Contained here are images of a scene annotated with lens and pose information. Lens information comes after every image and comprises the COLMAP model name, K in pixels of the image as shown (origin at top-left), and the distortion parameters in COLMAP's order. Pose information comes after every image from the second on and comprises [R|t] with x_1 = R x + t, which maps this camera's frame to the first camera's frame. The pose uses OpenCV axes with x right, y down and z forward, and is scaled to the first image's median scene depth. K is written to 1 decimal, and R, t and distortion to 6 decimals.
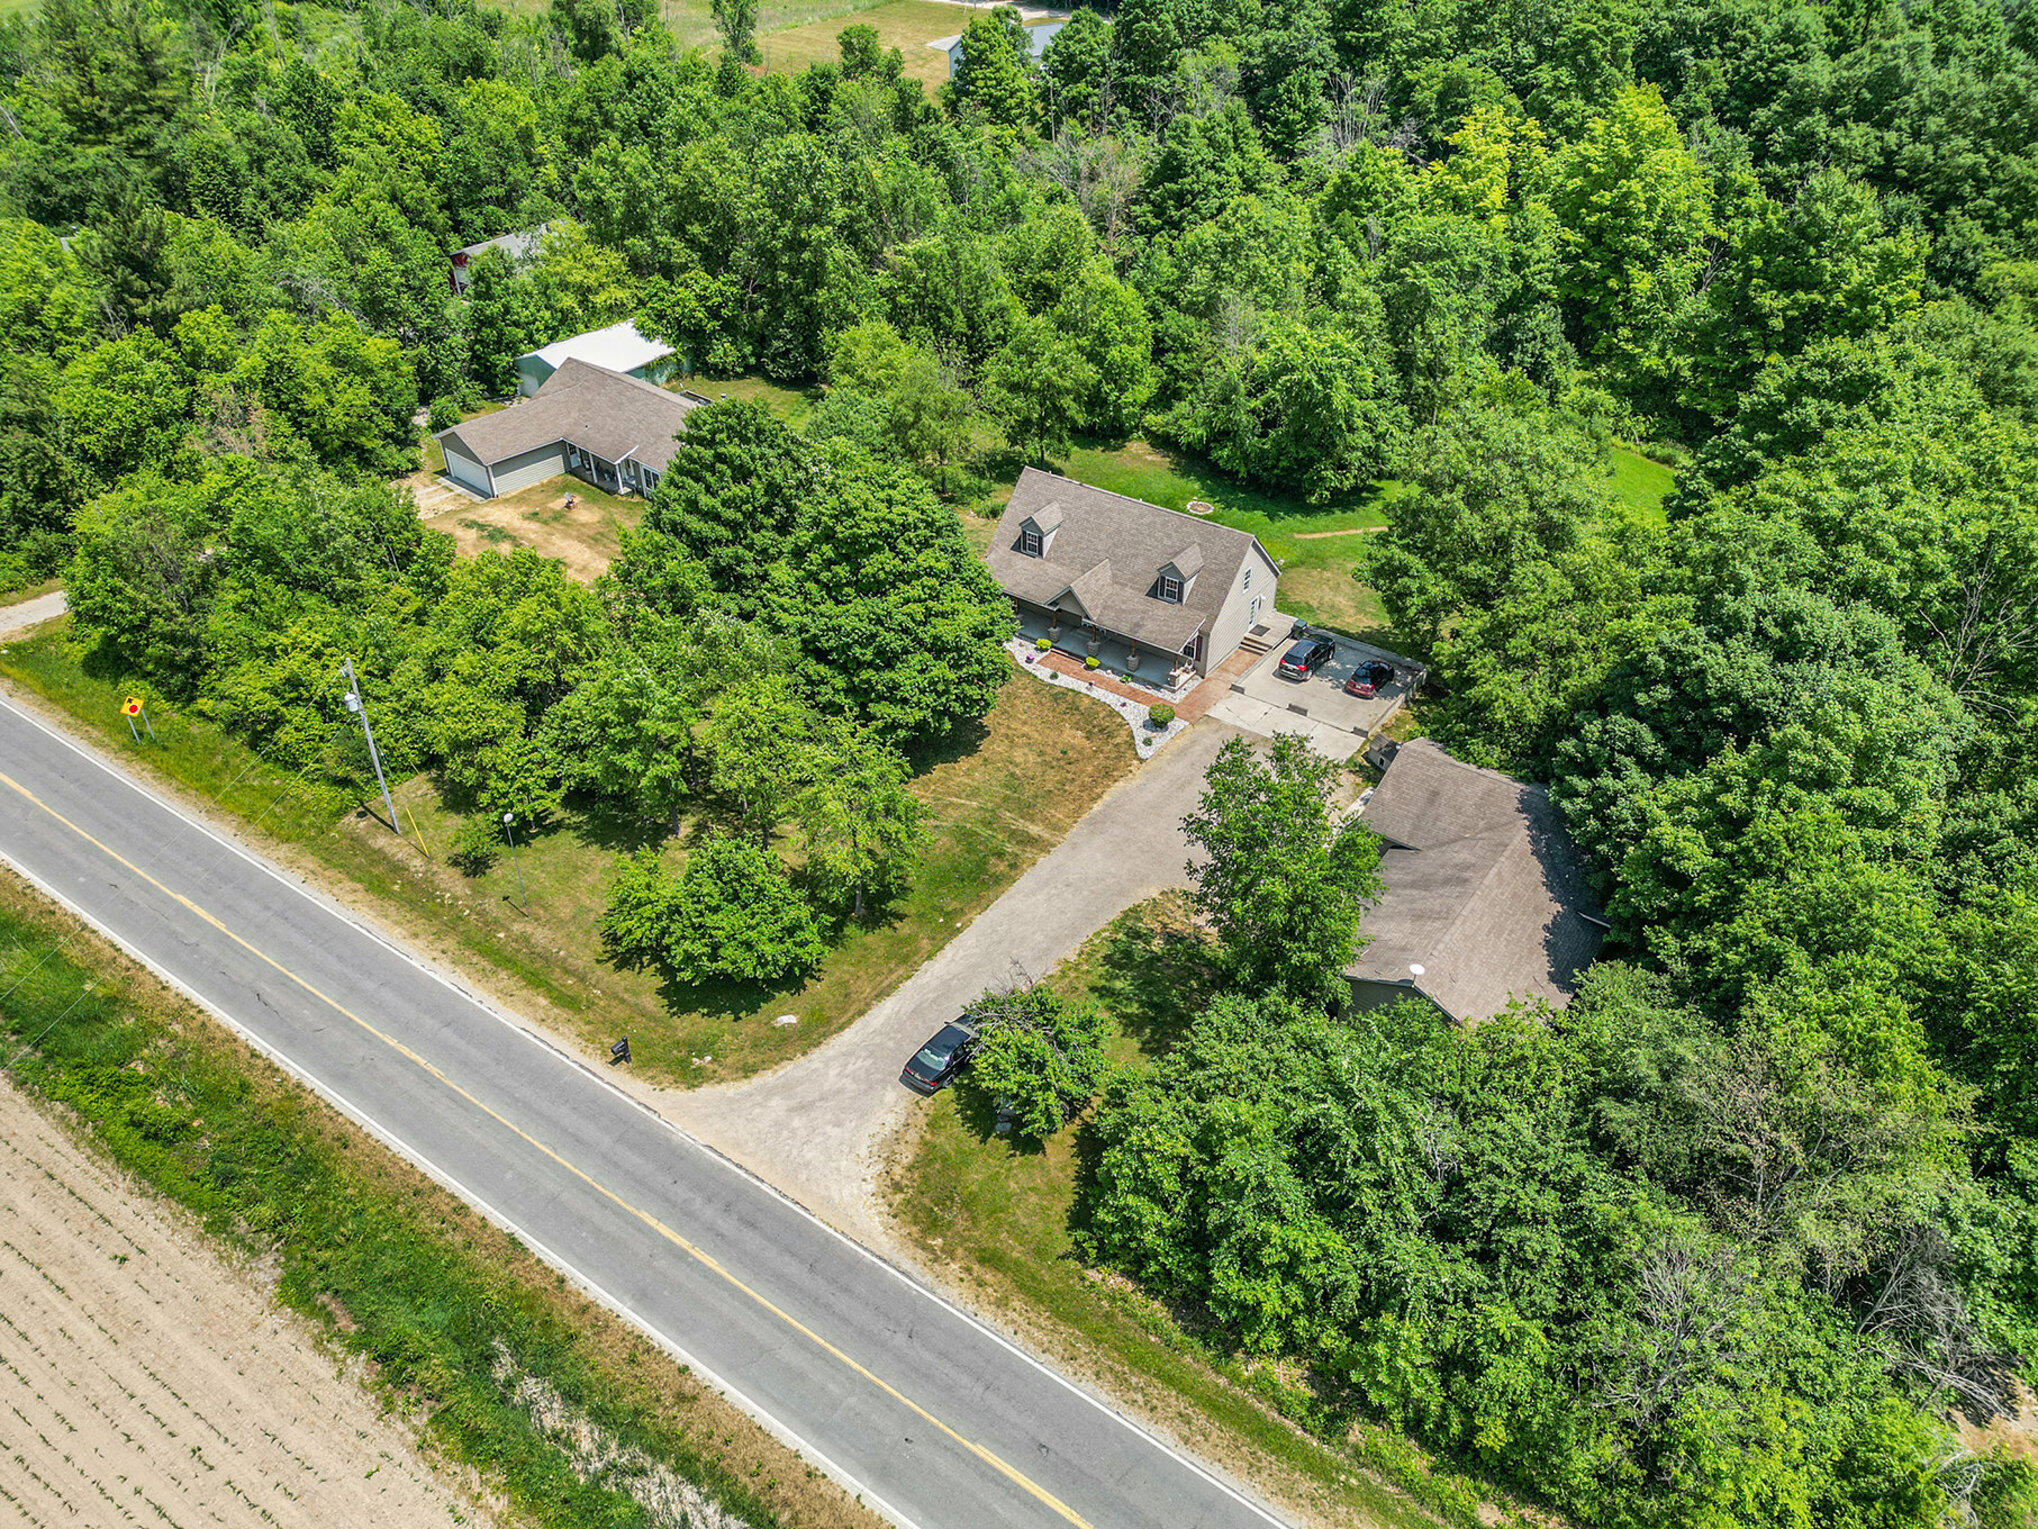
lens RADIAL K [[1422.1, 0, 1028.0], [0, 1422.1, 758.3], [0, 0, 1]] dist [0.117098, -0.122991]
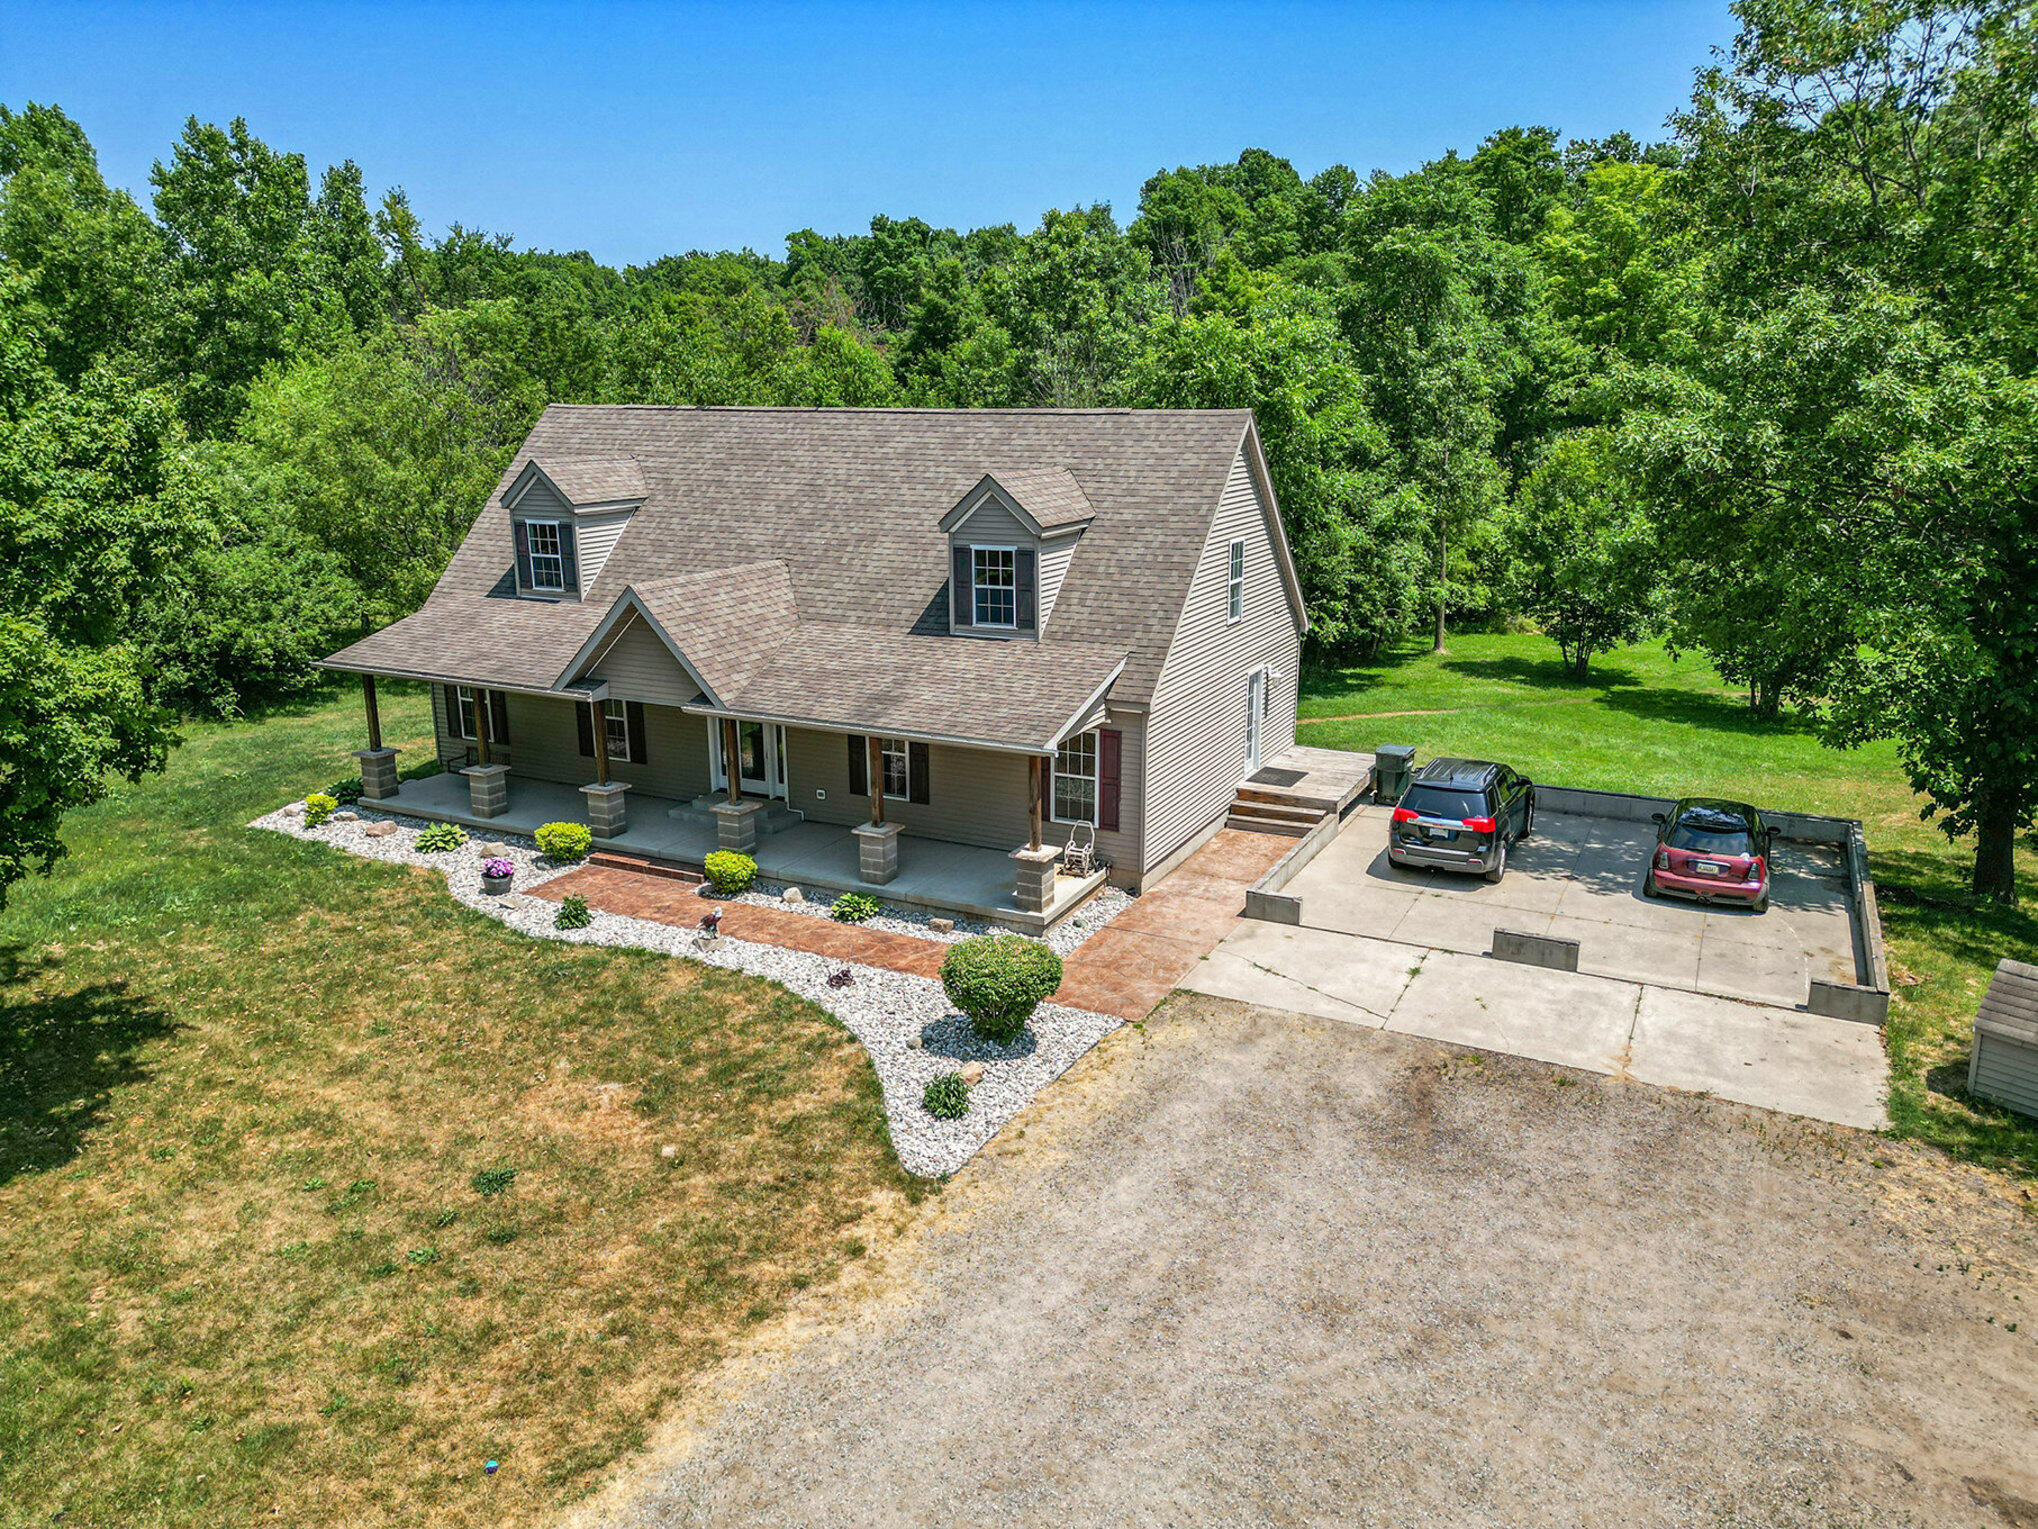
lens RADIAL K [[1426.4, 0, 1033.2], [0, 1426.4, 765.4], [0, 0, 1]] dist [0.079686, -0.083703]
pose [[0.988419, -0.040988, 0.146108, 0.062082], [0.091277, 0.929765, -0.356658, 0.016963], [-0.121227, 0.365864, 0.922739, 0.715936]]
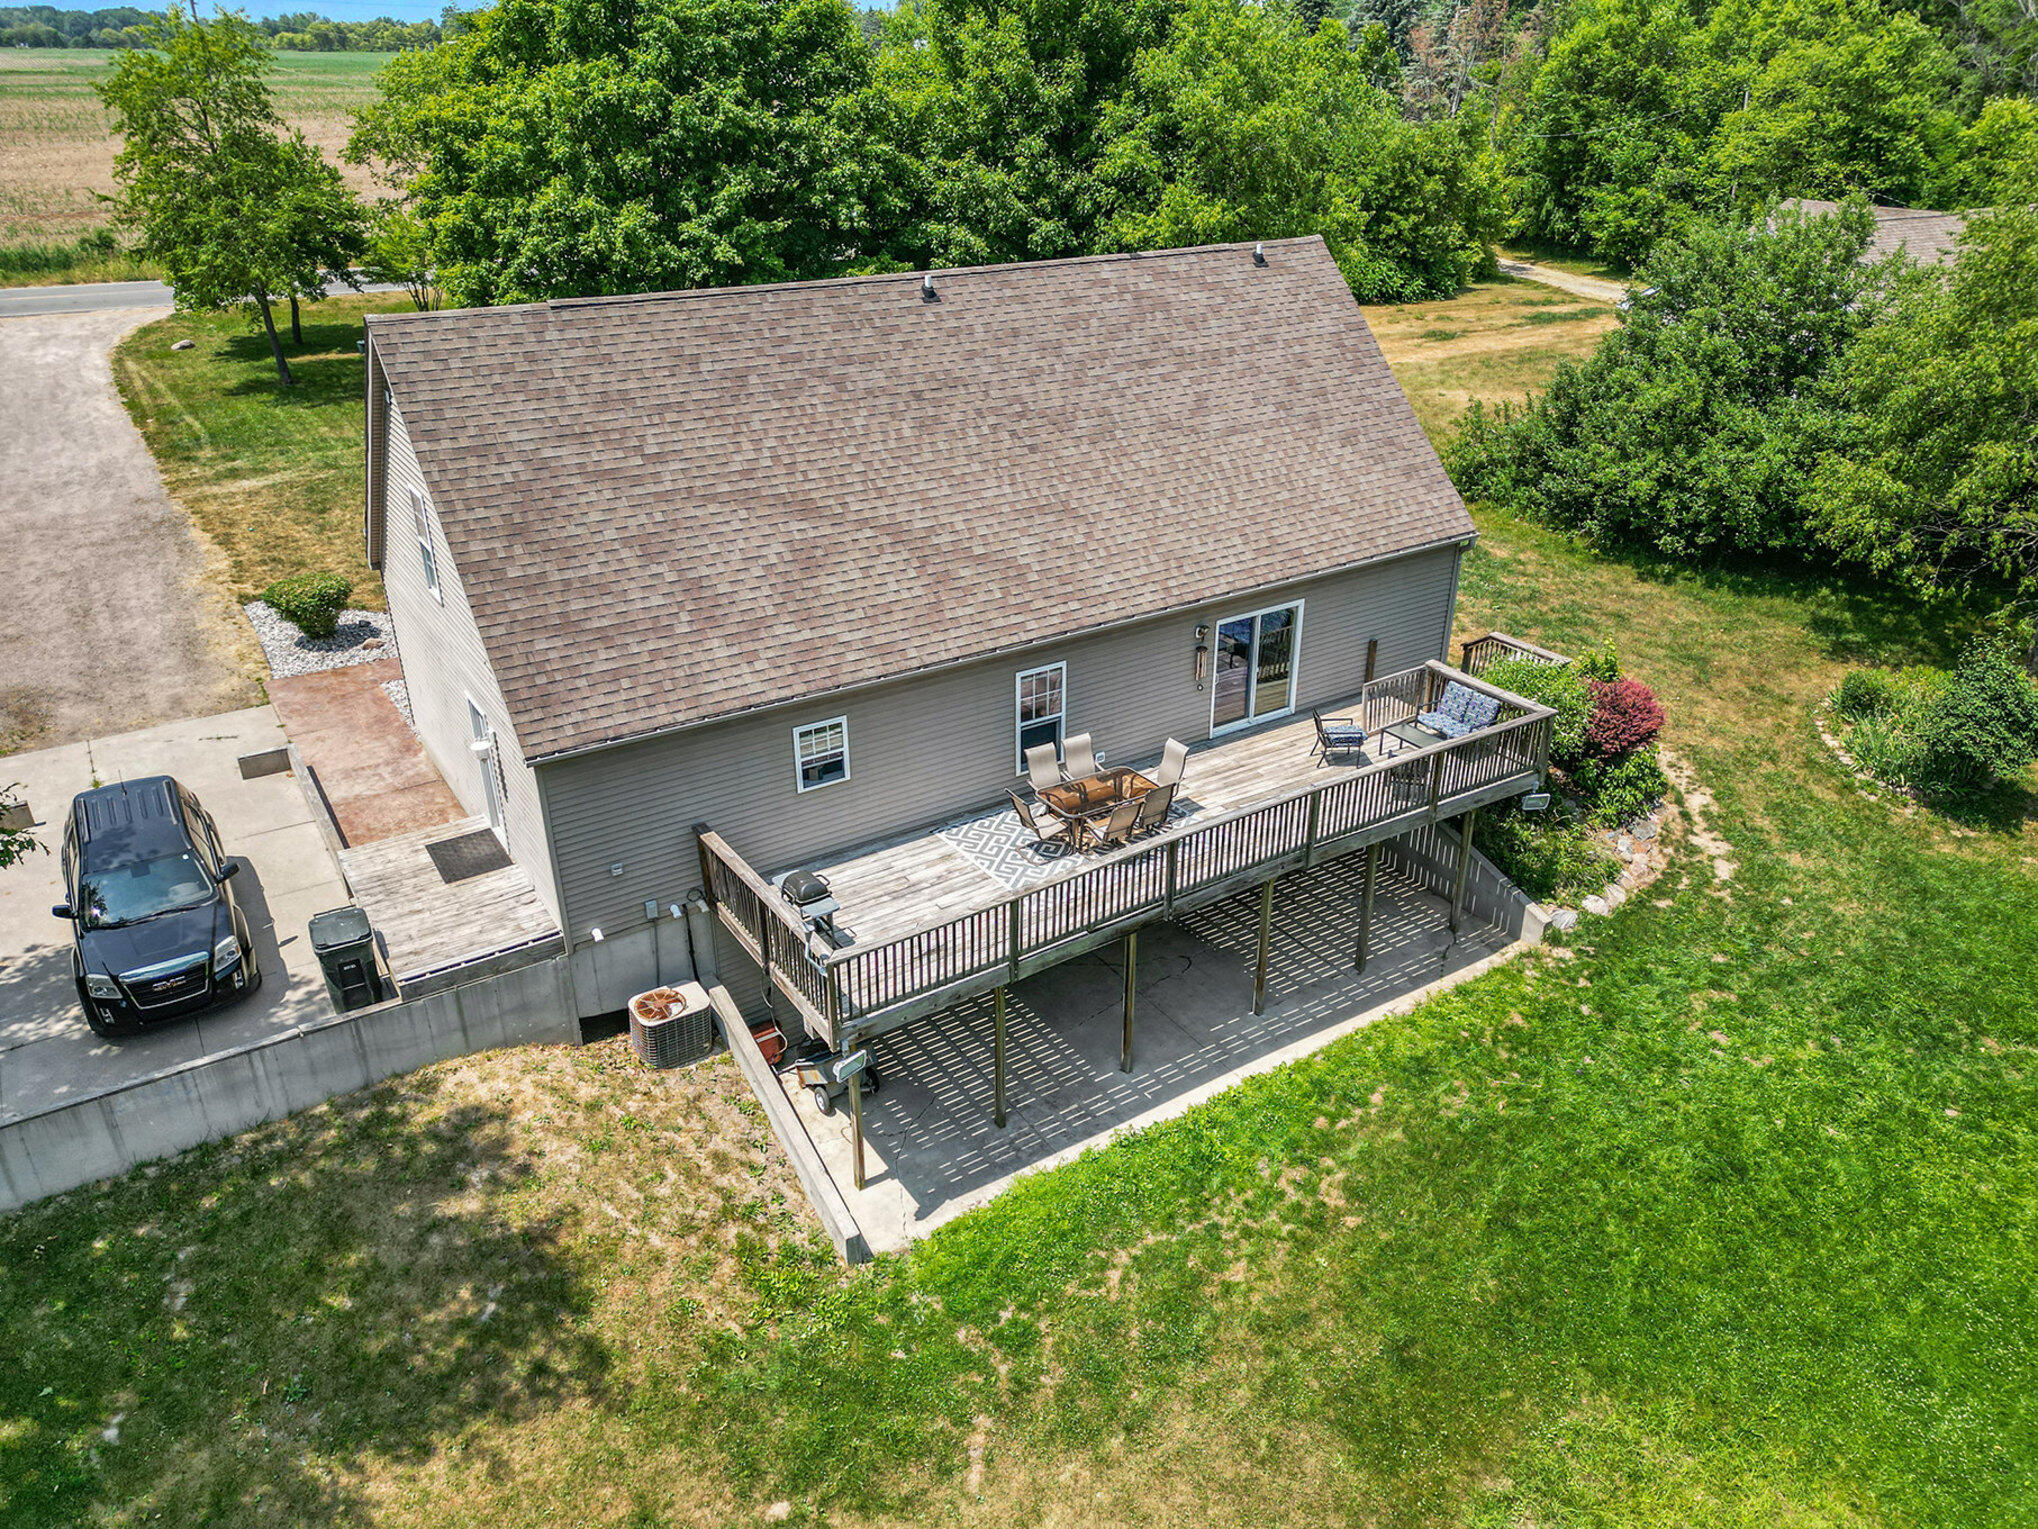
lens RADIAL K [[1422.1, 0, 1028.0], [0, 1422.1, 758.3], [0, 0, 1]] dist [0.117098, -0.122991]
pose [[-0.365898, 0.402554, -0.839088, 0.317460], [-0.552590, 0.631496, 0.543927, -0.274096], [0.748841, 0.662694, -0.008615, 1.064428]]
